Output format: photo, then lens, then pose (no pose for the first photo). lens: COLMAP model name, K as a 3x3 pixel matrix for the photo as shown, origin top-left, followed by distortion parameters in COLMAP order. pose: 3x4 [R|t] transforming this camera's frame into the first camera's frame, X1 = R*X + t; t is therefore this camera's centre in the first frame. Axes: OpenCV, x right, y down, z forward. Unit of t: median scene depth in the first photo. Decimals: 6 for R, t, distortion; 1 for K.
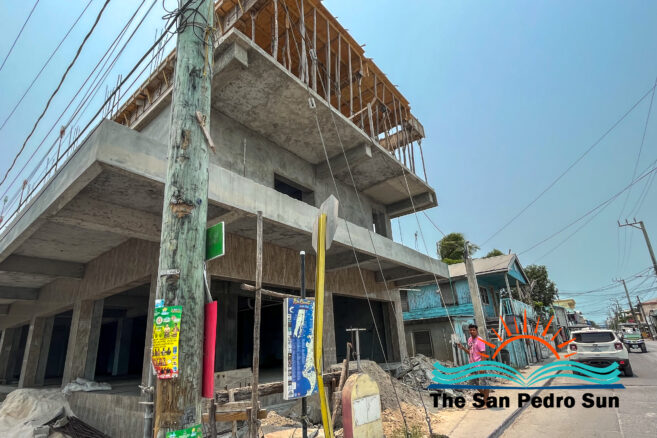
lens RADIAL K [[330.8, 0, 329.5], [0, 330.8, 221.5], [0, 0, 1]] dist [-0.003385, 0.000039]
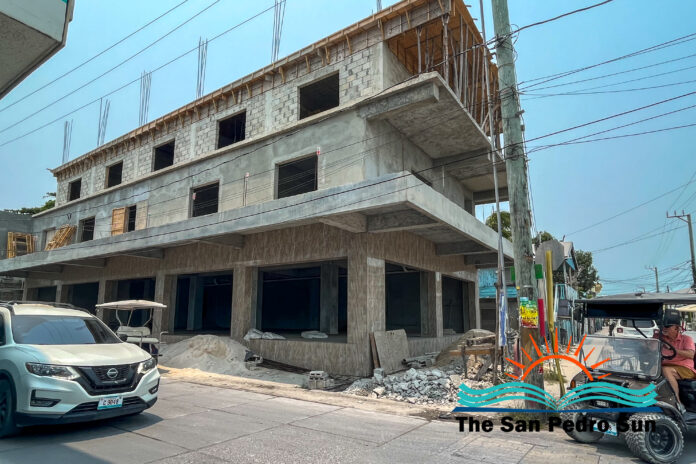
lens RADIAL K [[407.5, 0, 349.9], [0, 407.5, 229.7], [0, 0, 1]] dist [-0.001464, -0.001072]
pose [[0.993500, 0.079297, 0.081666, -0.334120], [-0.090631, 0.985122, 0.146015, -0.090567], [-0.068873, -0.152468, 0.985906, -0.286700]]
